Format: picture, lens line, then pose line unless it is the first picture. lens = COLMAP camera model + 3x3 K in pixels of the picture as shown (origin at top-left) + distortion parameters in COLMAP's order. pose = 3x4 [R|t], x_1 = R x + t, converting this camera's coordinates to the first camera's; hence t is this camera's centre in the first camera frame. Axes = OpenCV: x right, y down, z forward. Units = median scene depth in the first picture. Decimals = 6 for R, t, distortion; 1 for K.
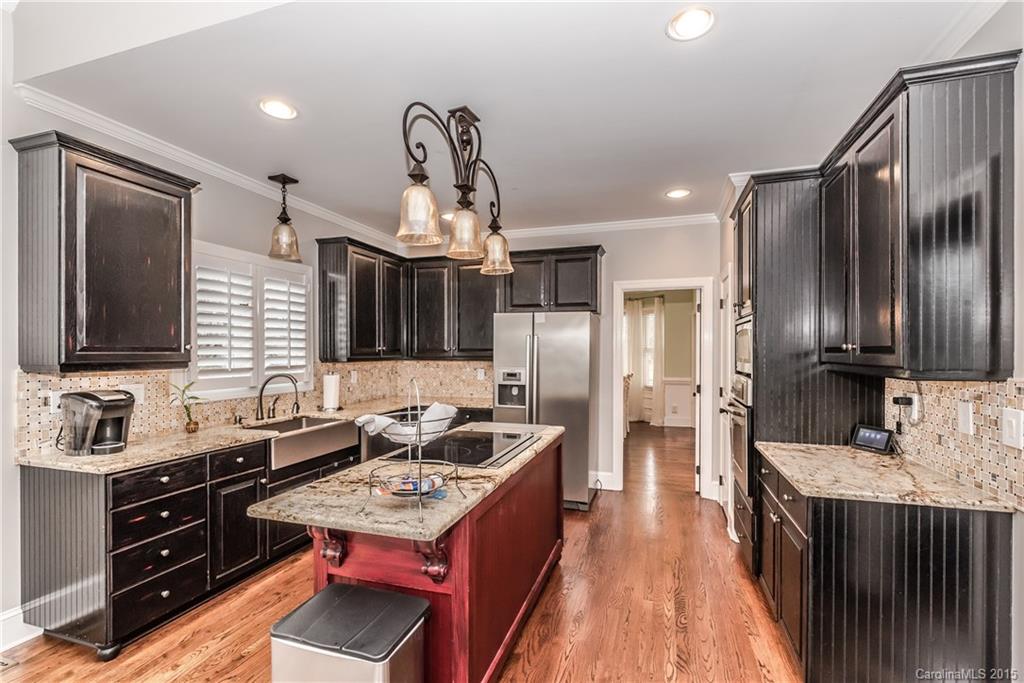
lens RADIAL K [[446.0, 0, 514.4], [0, 446.0, 352.0], [0, 0, 1]] dist [-0.001595, -0.000157]
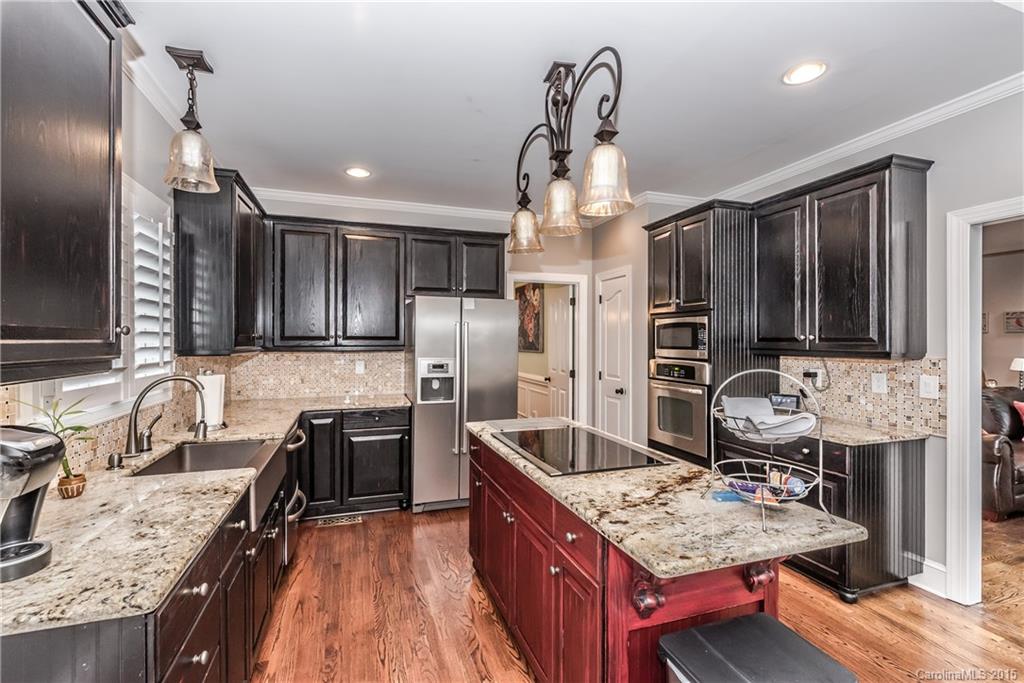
lens RADIAL K [[446.0, 0, 512.7], [0, 446.0, 339.1], [0, 0, 1]] dist [-0.001595, -0.000157]
pose [[0.818688, 0.002983, 0.574231, -0.484696], [-0.001021, 0.999992, -0.003738, 0.000063], [-0.574238, 0.002474, 0.818685, 0.232084]]
